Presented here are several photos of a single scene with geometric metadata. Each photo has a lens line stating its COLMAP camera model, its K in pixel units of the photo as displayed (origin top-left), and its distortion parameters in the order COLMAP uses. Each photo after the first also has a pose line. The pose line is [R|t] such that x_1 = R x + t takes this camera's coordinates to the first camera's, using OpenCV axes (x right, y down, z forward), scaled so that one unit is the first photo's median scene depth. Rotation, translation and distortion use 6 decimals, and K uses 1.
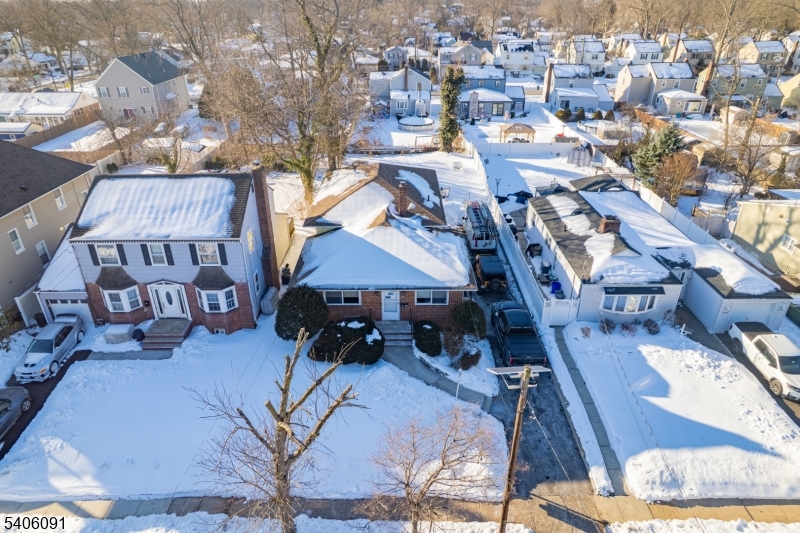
lens RADIAL K [[513.8, 0, 394.5], [0, 513.8, 266.3], [0, 0, 1]] dist [-0.078828, 0.067737]
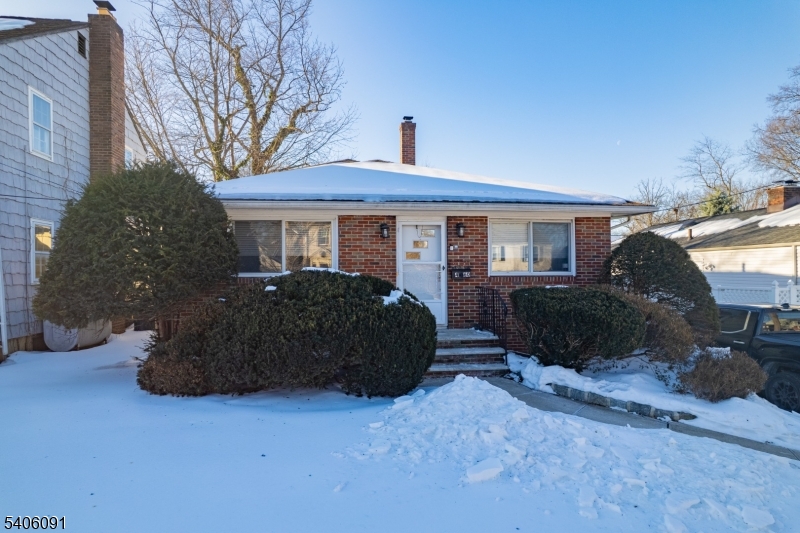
lens RADIAL K [[513.8, 0, 394.5], [0, 513.8, 266.3], [0, 0, 1]] dist [-0.078828, 0.067737]
pose [[0.990974, 0.012262, 0.133492, -0.078975], [0.051927, 0.882954, -0.466580, 0.261788], [-0.123589, 0.469300, 0.874347, 0.764082]]
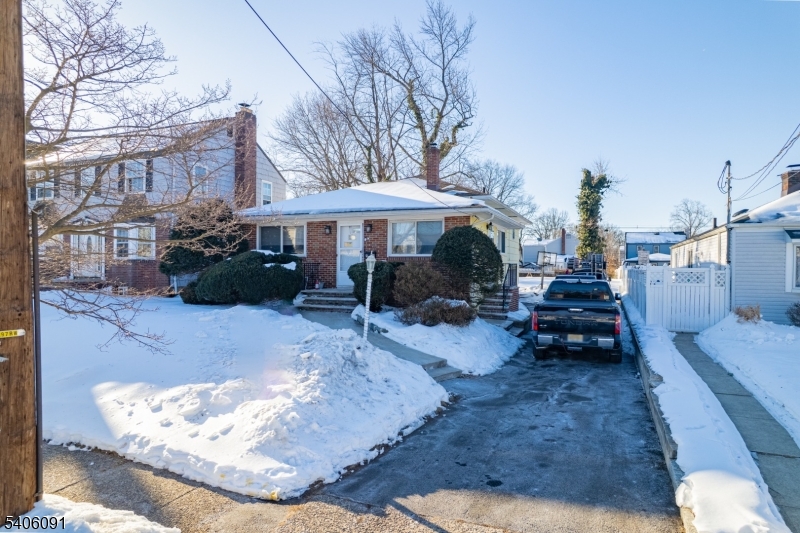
lens RADIAL K [[513.8, 0, 394.5], [0, 513.8, 266.3], [0, 0, 1]] dist [-0.078828, 0.067737]
pose [[0.925976, 0.020600, -0.377021, 0.288316], [-0.191909, 0.885600, -0.422946, 0.361428], [0.325177, 0.463992, 0.823997, 0.596249]]
